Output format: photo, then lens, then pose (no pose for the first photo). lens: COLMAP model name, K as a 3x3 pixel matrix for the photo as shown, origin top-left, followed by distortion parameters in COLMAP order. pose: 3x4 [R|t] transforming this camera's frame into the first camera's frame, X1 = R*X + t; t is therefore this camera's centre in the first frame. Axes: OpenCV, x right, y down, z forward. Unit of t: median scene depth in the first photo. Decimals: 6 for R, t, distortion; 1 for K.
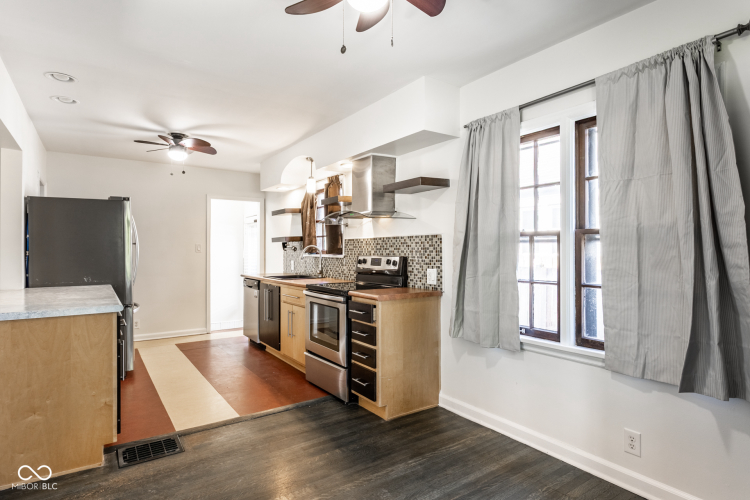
lens RADIAL K [[424.3, 0, 373.4], [0, 424.3, 249.3], [0, 0, 1]] dist [-0.001168, 0.000027]
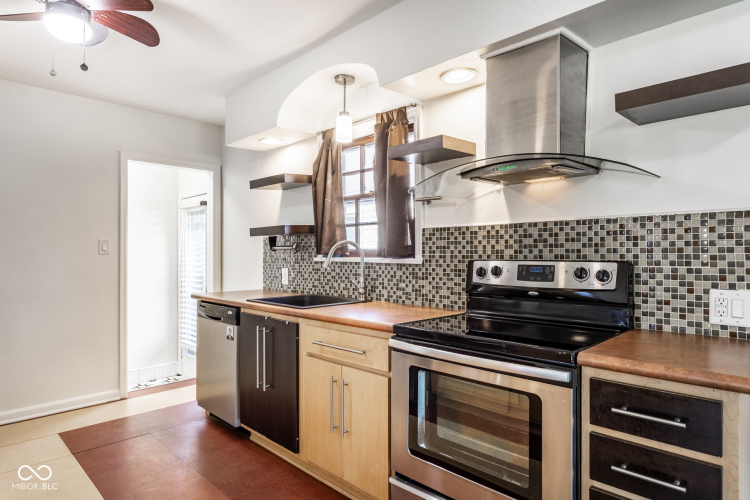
lens RADIAL K [[447.0, 0, 377.7], [0, 447.0, 250.8], [0, 0, 1]] dist [-0.005422, -0.000130]
pose [[0.980835, -0.000568, 0.194839, -0.246484], [0.000996, 0.999997, -0.002098, 0.005388], [-0.194837, 0.002252, 0.980833, 0.505826]]
